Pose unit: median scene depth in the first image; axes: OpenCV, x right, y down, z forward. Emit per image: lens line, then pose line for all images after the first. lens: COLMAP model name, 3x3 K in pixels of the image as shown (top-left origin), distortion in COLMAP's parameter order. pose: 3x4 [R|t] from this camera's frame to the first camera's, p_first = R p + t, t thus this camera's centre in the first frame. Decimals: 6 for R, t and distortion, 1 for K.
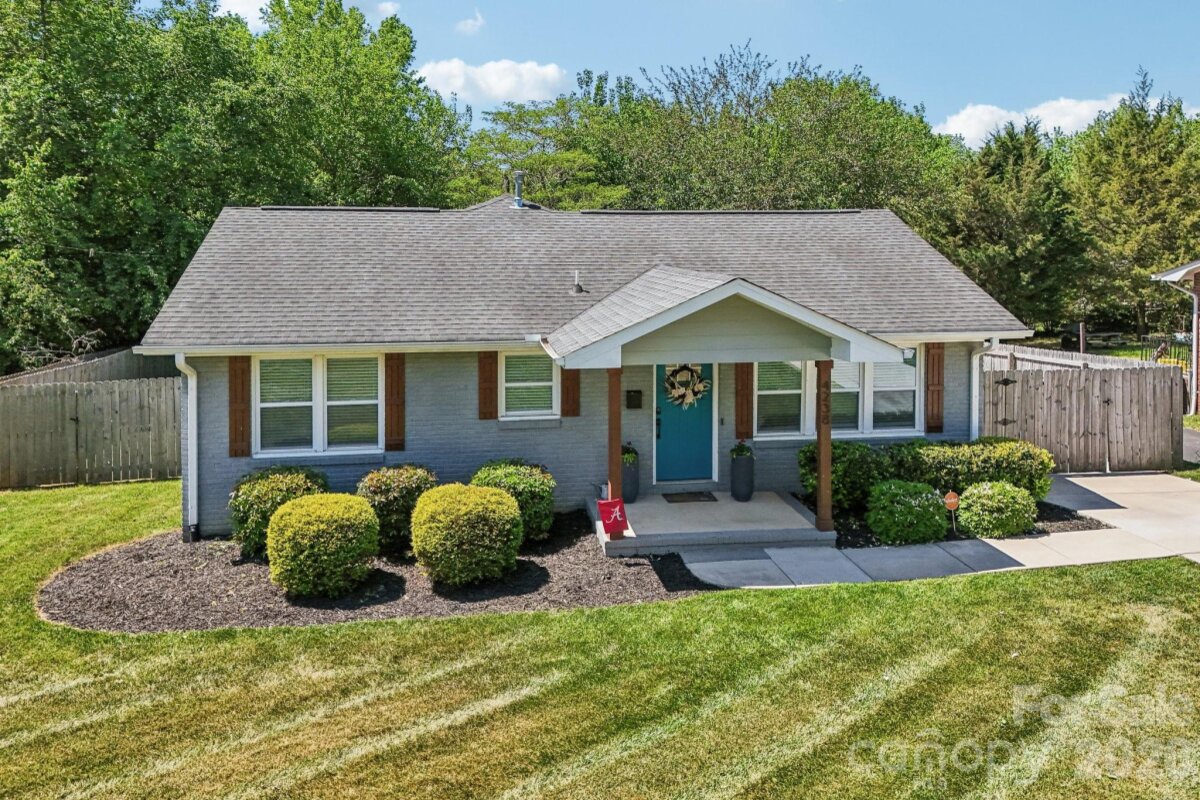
lens RADIAL K [[932.2, 0, 602.6], [0, 932.2, 258.0], [0, 0, 1]] dist [0.015734, 0.001639]
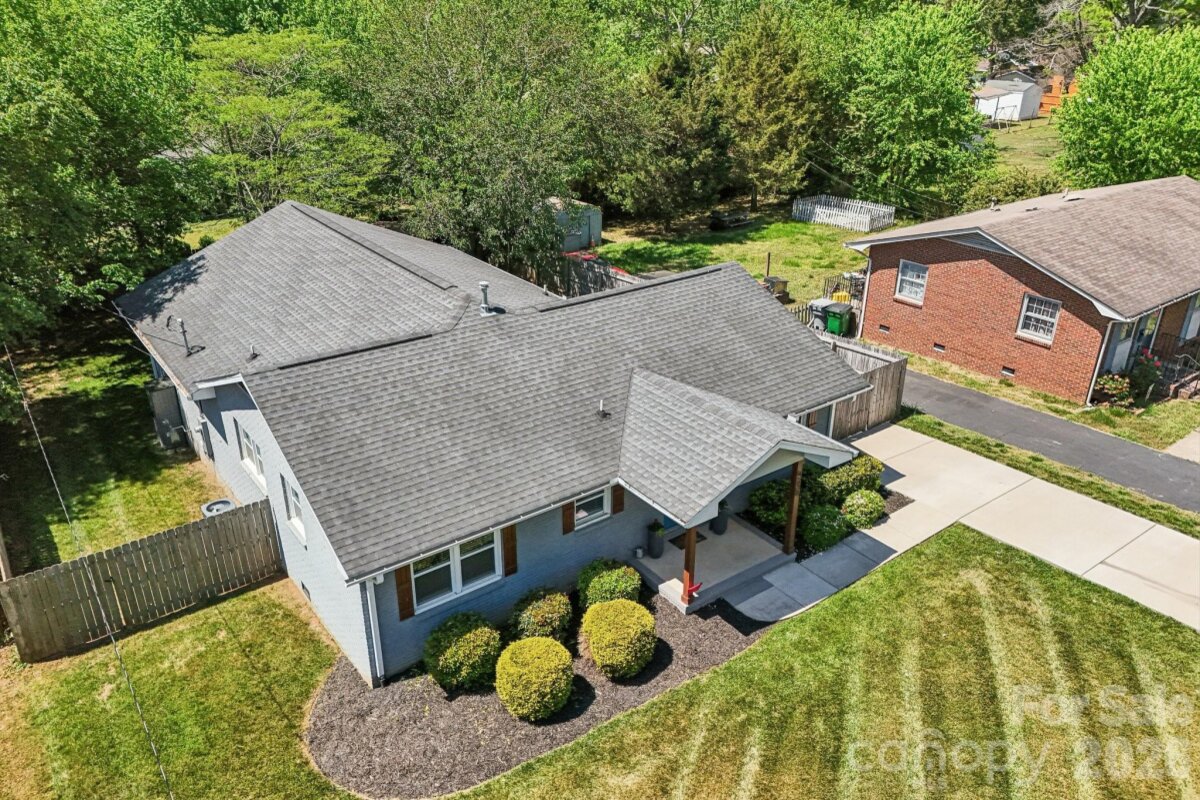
lens RADIAL K [[873.3, 0, 600.0], [0, 873.3, 400.0], [0, 0, 1]] dist [0.075122, -0.131591]
pose [[0.885363, -0.192786, 0.423044, -0.547862], [0.008189, 0.916292, 0.400428, -0.477614], [-0.464829, -0.351059, 0.812829, 0.024116]]
